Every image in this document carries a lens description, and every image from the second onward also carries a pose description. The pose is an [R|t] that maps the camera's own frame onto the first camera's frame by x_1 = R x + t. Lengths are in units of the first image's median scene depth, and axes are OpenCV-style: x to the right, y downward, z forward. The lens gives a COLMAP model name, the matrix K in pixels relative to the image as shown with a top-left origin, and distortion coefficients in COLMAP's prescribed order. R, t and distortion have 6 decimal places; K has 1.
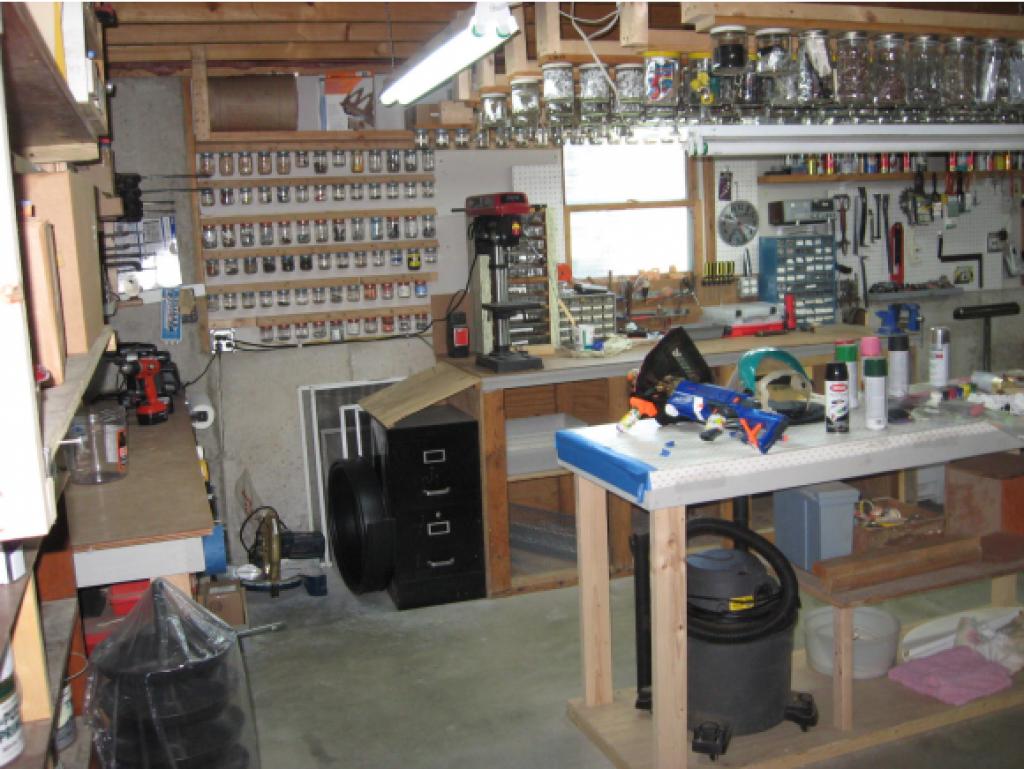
lens RADIAL K [[1070.1, 0, 514.1], [0, 1070.1, 378.5], [0, 0, 1]] dist [-0.130793, 0.062850]
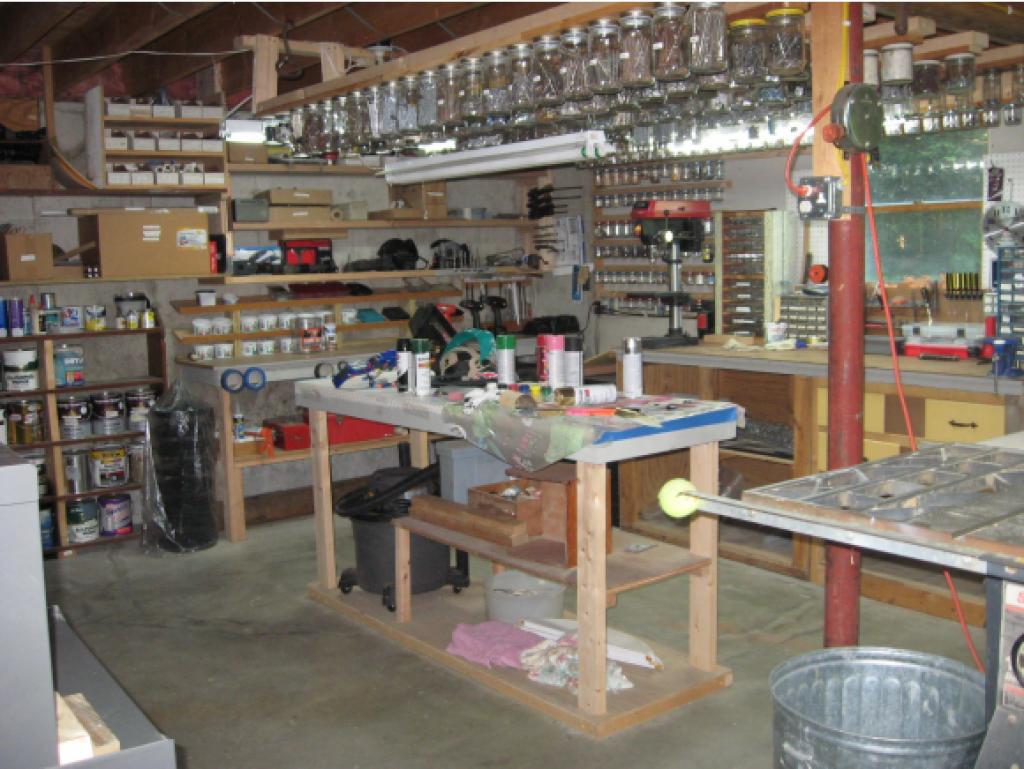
lens RADIAL K [[1070.1, 0, 514.1], [0, 1070.1, 378.5], [0, 0, 1]] dist [-0.130793, 0.062850]
pose [[0.299507, 0.149022, -0.942384, 0.767056], [-0.131772, 0.984722, 0.113838, -0.062924], [0.944951, 0.090085, 0.314568, 0.336005]]
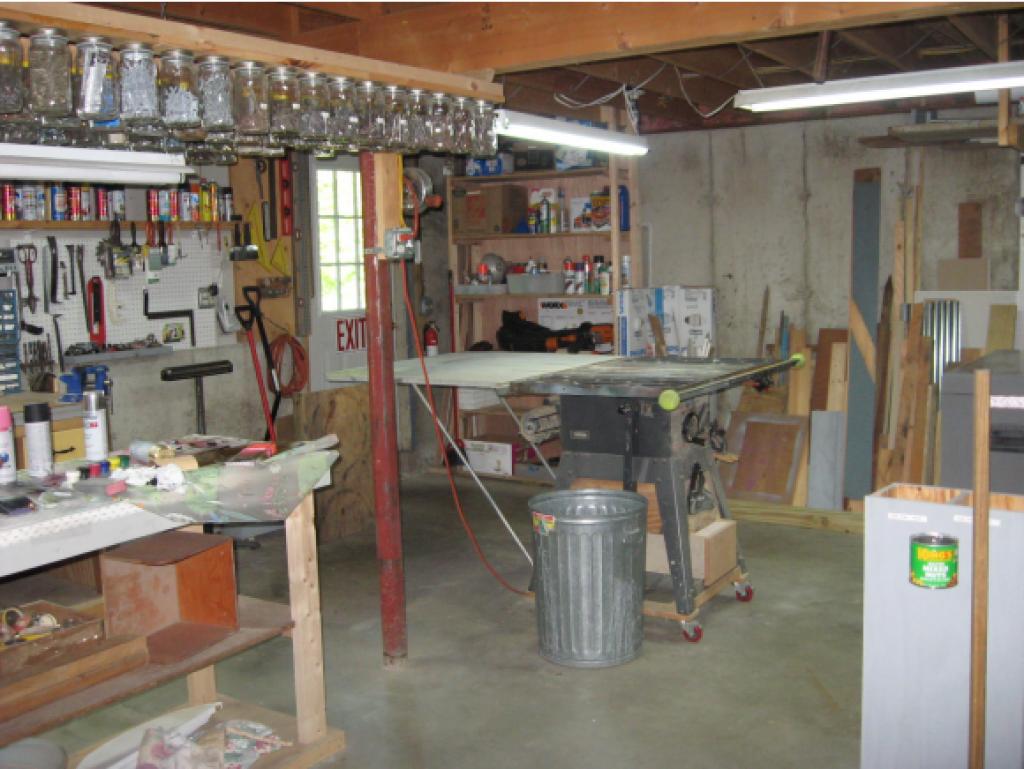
lens RADIAL K [[1070.1, 0, 514.1], [0, 1070.1, 378.5], [0, 0, 1]] dist [-0.130793, 0.062850]
pose [[0.794602, -0.037312, 0.605983, 0.104453], [0.074881, 0.996512, -0.036831, -0.001345], [-0.602495, 0.074643, 0.794624, 0.076865]]
